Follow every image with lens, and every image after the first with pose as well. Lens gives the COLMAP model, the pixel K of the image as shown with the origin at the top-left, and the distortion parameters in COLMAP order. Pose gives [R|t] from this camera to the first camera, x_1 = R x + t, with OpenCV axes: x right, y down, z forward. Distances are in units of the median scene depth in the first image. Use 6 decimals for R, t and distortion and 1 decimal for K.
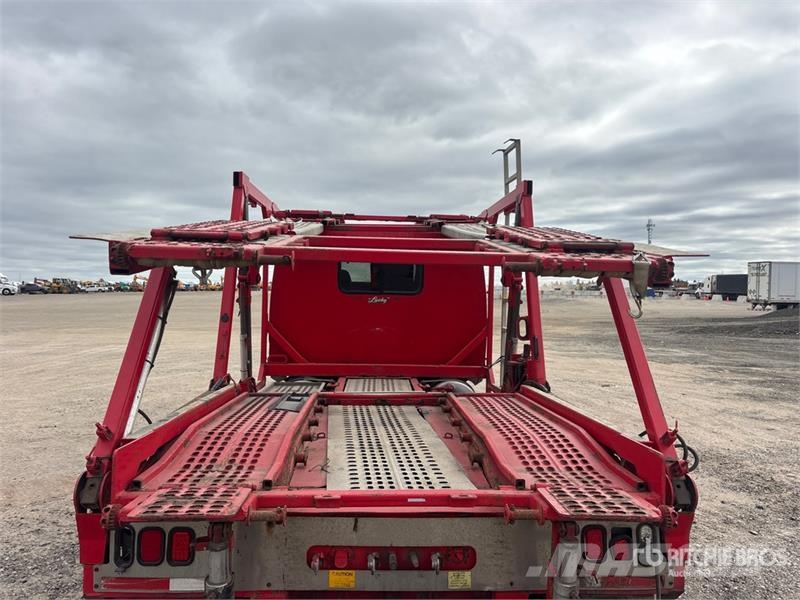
lens RADIAL K [[597.8, 0, 409.7], [0, 597.8, 298.7], [0, 0, 1]] dist [0.091324, -0.158205]
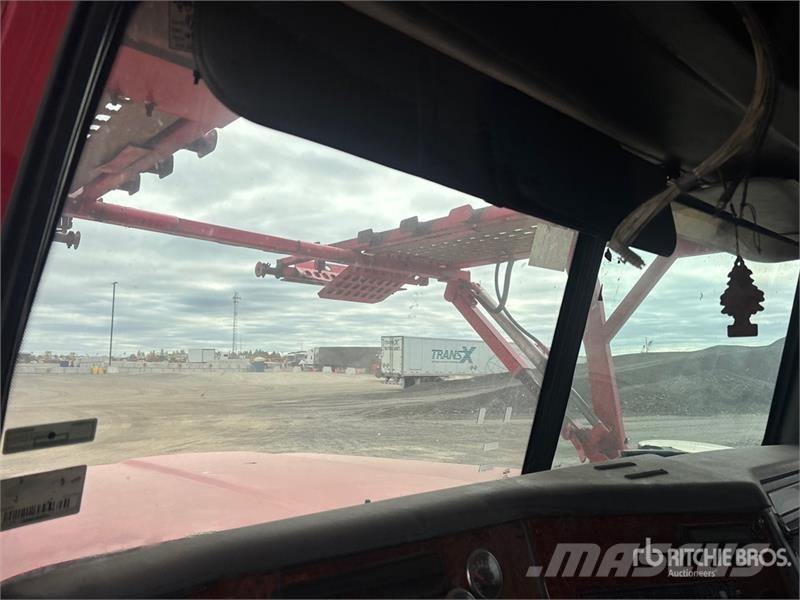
lens RADIAL K [[597.8, 0, 409.7], [0, 597.8, 298.7], [0, 0, 1]] dist [0.091324, -0.158205]
pose [[0.789801, 0.072037, 0.609119, -0.020670], [-0.001570, 0.993314, -0.115437, -0.006658], [-0.613361, 0.090215, 0.784633, 0.179896]]
